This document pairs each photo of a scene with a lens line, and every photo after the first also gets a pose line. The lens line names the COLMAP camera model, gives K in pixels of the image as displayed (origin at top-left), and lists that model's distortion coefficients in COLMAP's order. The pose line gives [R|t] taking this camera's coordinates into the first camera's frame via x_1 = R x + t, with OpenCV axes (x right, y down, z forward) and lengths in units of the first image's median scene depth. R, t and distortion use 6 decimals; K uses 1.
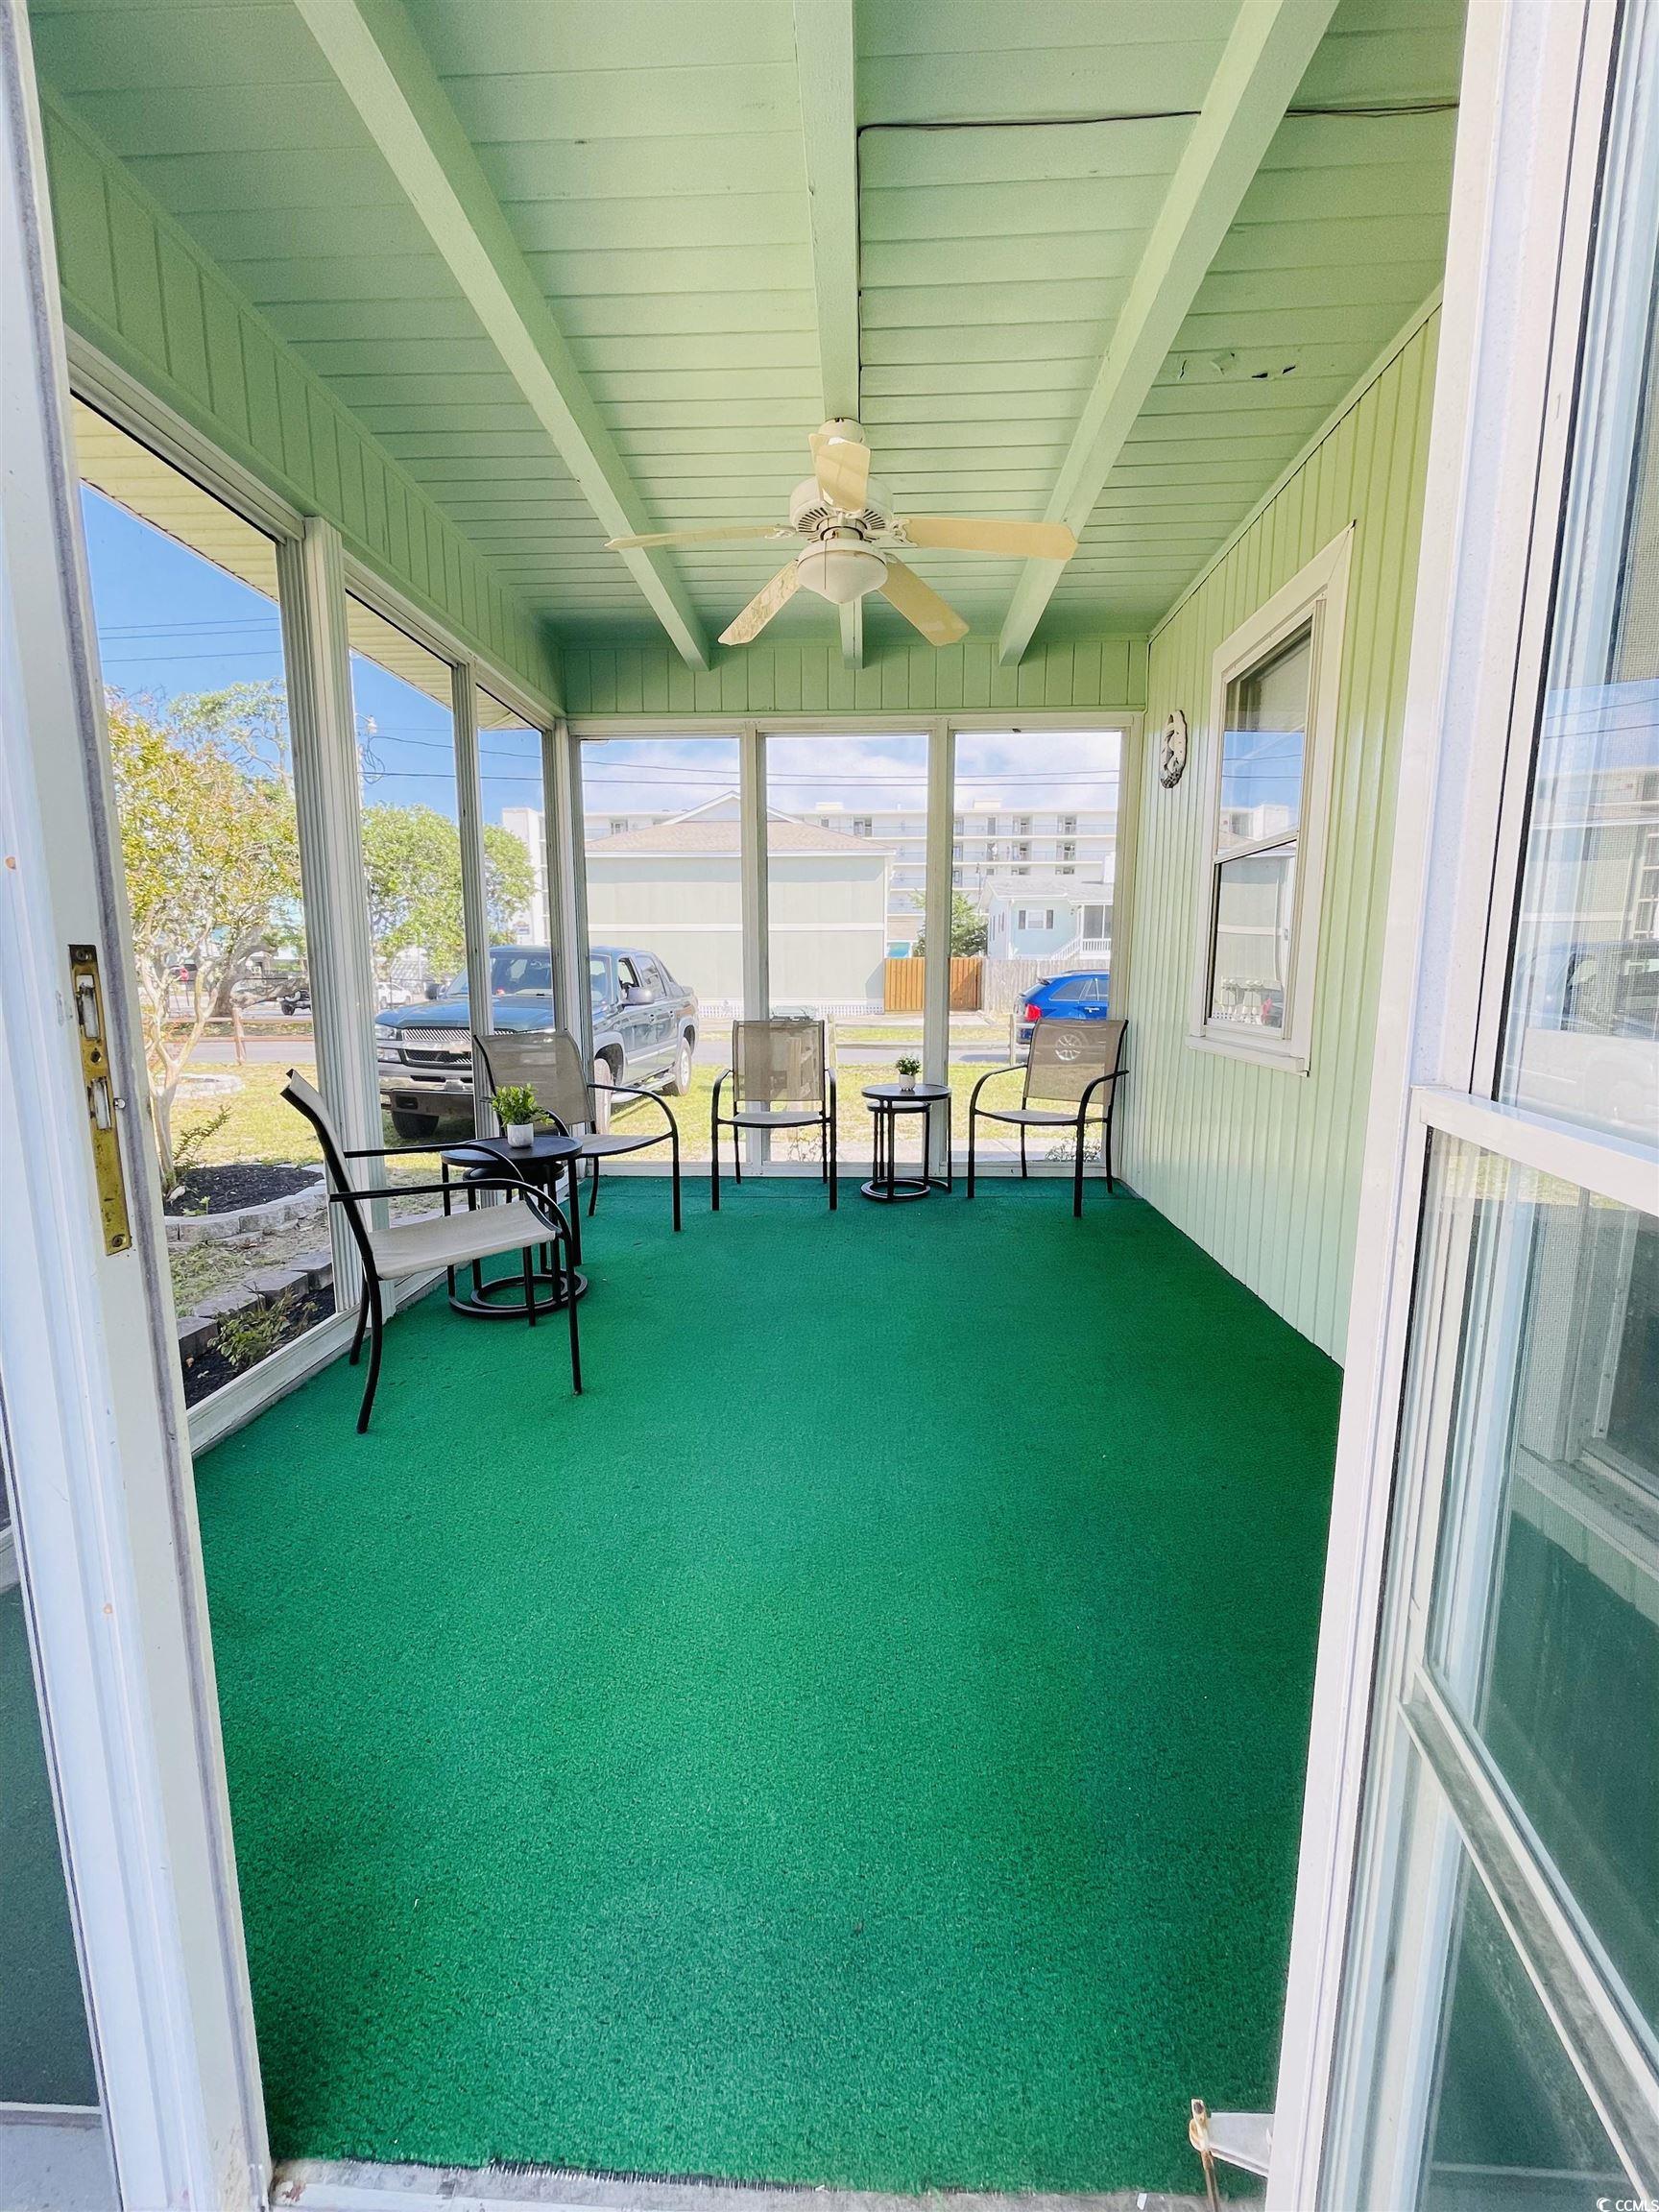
lens RADIAL K [[895.5, 0, 831.9], [0, 895.5, 1103.7], [0, 0, 1]] dist [-0.000486, -0.000227]
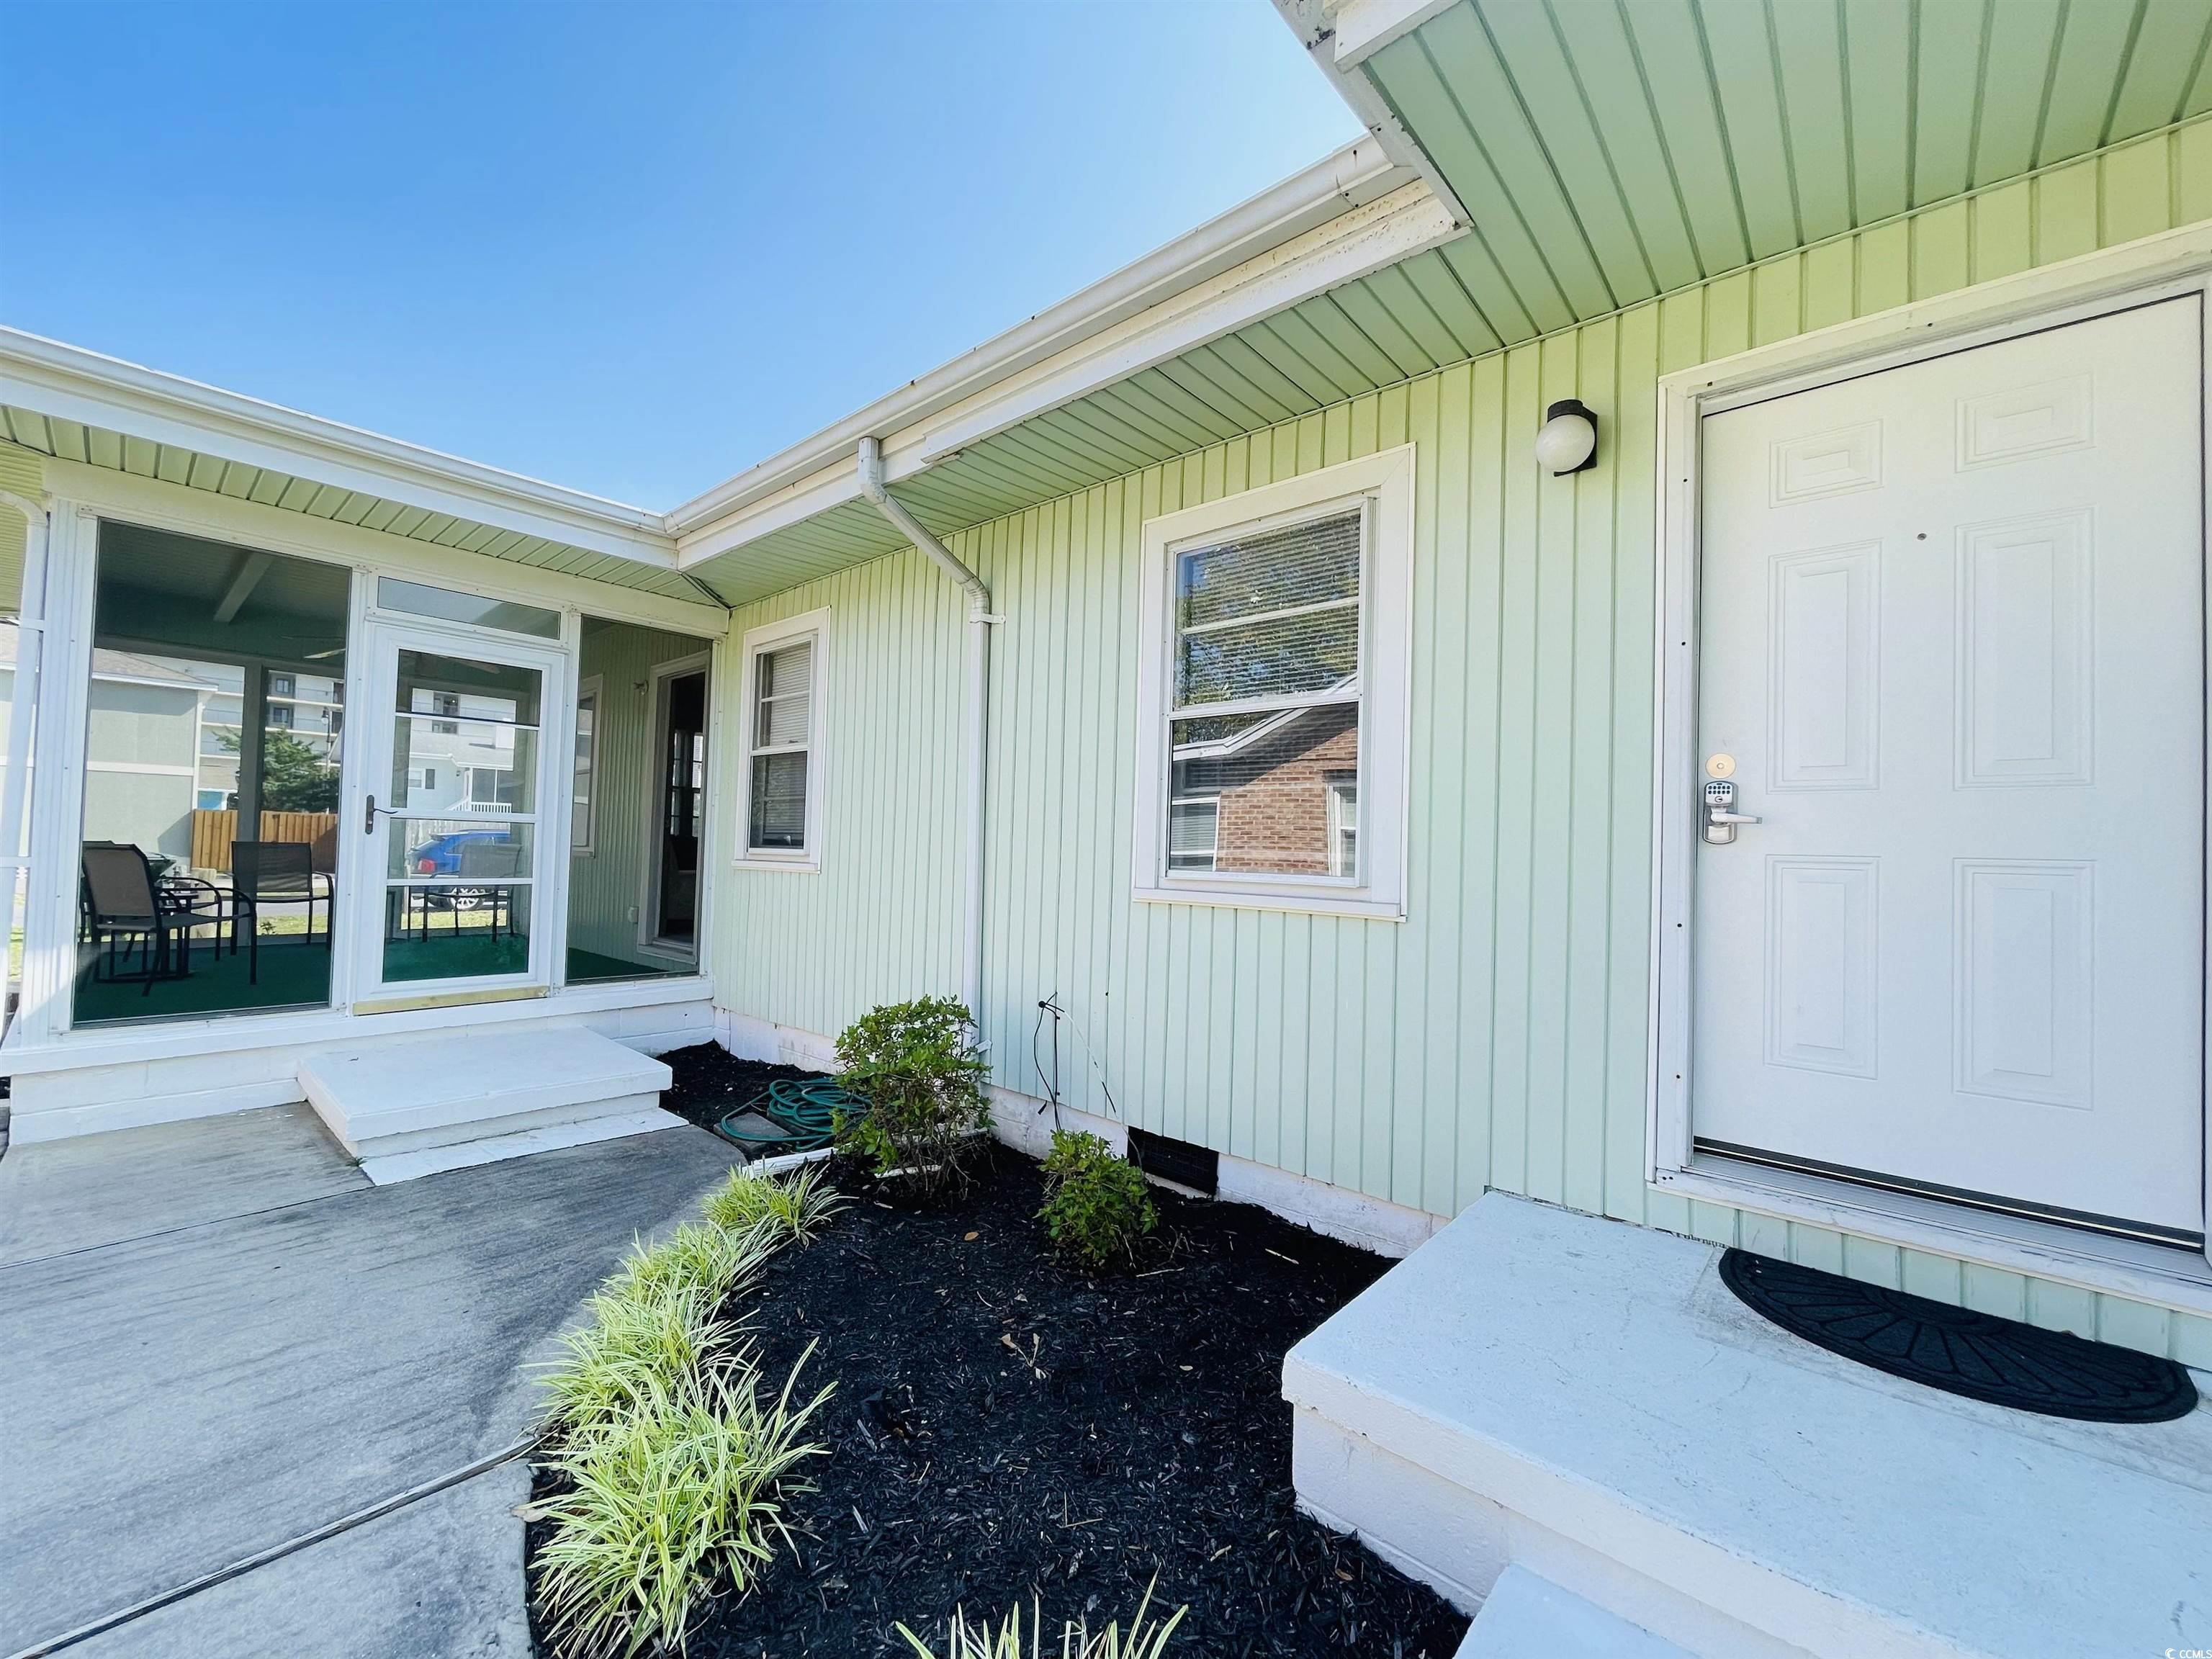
lens RADIAL K [[895.5, 0, 1109.5], [0, 895.5, 827.7], [0, 0, 1]] dist [-0.000486, -0.000227]
pose [[0.624713, 0.043142, 0.779662, -0.041237], [0.086843, 0.988440, -0.124279, 0.023215], [-0.776010, 0.145347, 0.613745, -0.121576]]
